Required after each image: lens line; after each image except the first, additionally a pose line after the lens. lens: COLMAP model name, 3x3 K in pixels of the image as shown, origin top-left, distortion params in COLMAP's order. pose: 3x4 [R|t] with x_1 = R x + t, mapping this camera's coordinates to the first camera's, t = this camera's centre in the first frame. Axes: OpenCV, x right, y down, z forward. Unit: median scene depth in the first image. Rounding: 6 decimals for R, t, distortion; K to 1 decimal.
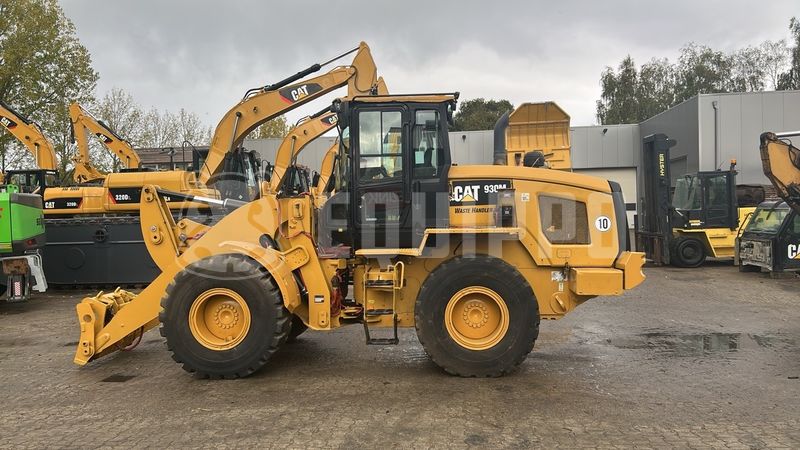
lens RADIAL K [[579.6, 0, 403.4], [0, 579.6, 228.0], [0, 0, 1]] dist [0.035930, -0.049404]
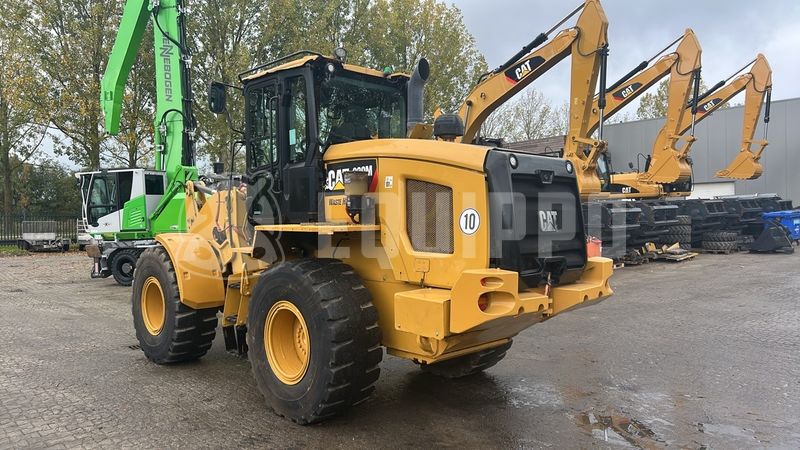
lens RADIAL K [[579.6, 0, 396.2], [0, 579.6, 221.3], [0, 0, 1]] dist [0.035930, -0.049404]
pose [[0.732174, 0.012895, -0.680995, 0.293445], [-0.009372, 0.999917, 0.008858, -0.004941], [0.681053, -0.000103, 0.732234, 0.209069]]
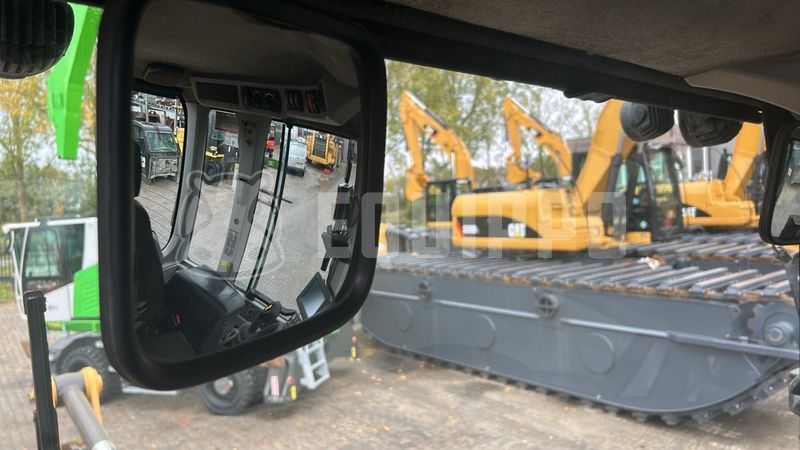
lens RADIAL K [[579.6, 0, 405.3], [0, 579.6, 223.8], [0, 0, 1]] dist [0.035930, -0.049404]
pose [[0.698500, 0.007457, -0.715571, -0.021836], [0.018745, 0.999412, 0.028713, -0.080059], [0.715365, -0.033469, 0.697949, 0.427041]]
